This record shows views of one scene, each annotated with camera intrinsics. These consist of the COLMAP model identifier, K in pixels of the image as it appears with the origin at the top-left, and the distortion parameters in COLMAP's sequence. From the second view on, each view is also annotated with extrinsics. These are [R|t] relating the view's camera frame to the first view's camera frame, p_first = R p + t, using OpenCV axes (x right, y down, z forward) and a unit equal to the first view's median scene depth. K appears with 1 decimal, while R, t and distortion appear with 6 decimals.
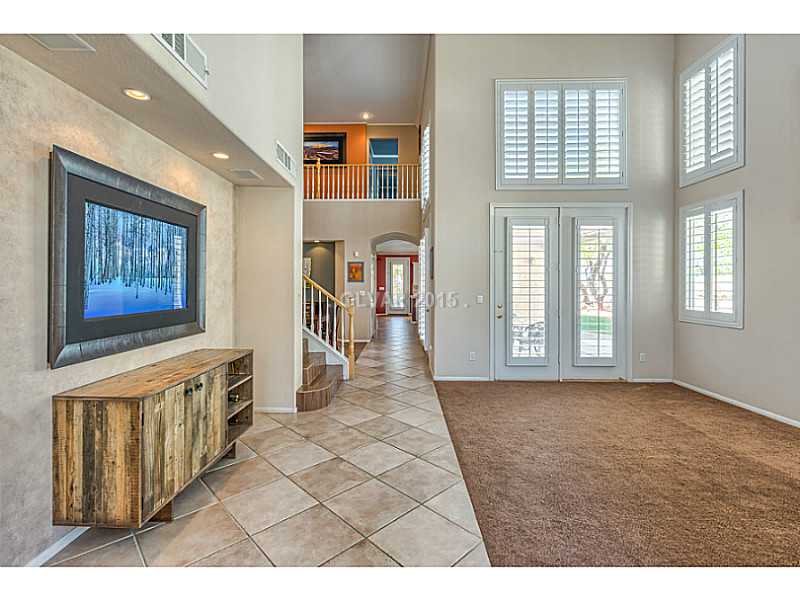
lens RADIAL K [[354.7, 0, 399.9], [0, 354.7, 295.0], [0, 0, 1]] dist [-0.000748, -0.000108]
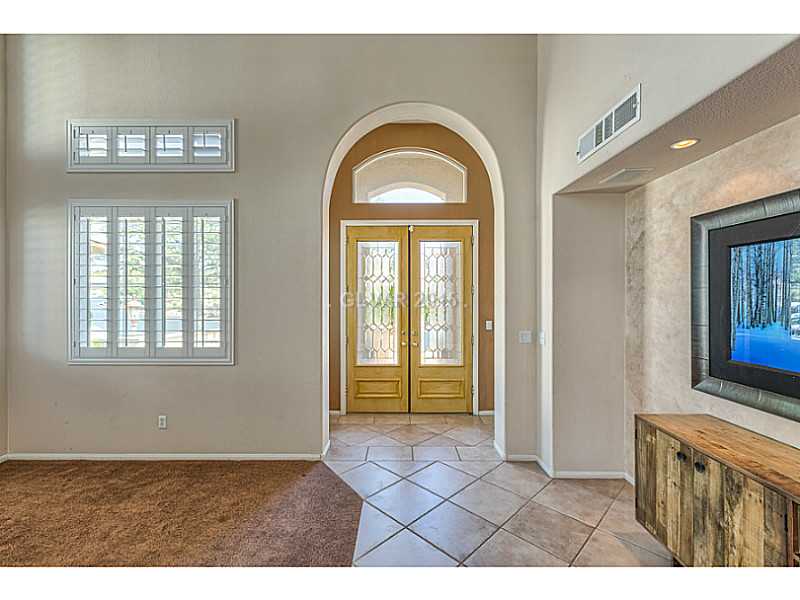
lens RADIAL K [[354.7, 0, 399.8], [0, 354.7, 296.4], [0, 0, 1]] dist [-0.000748, -0.000108]
pose [[-0.999973, -0.001805, -0.007082, 0.086500], [-0.002027, 0.999502, 0.031487, -0.134859], [0.007022, 0.031500, -0.999479, 1.821815]]
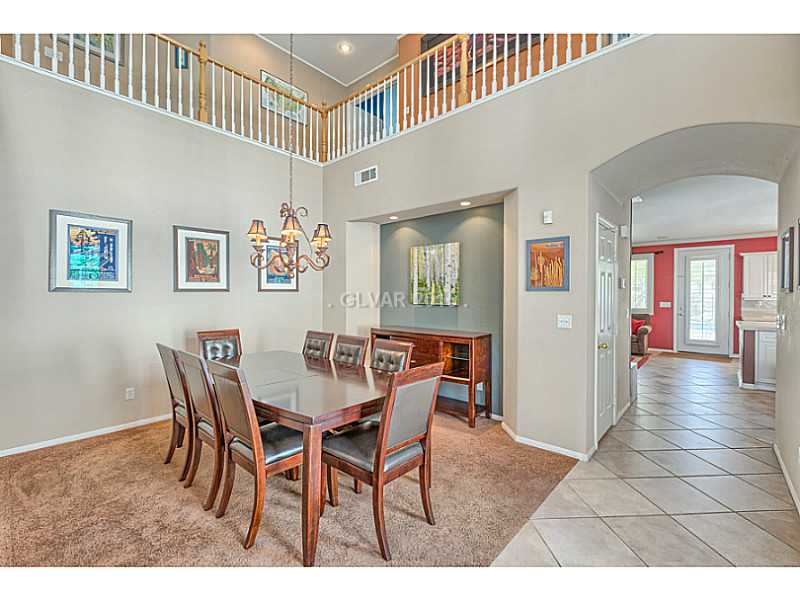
lens RADIAL K [[354.7, 0, 401.6], [0, 354.7, 295.8], [0, 0, 1]] dist [-0.000748, -0.000108]
pose [[0.752771, 0.003996, -0.658271, 0.011074], [-0.024662, 0.999451, -0.022136, -0.024404], [0.657821, 0.032898, 0.752456, 0.777890]]
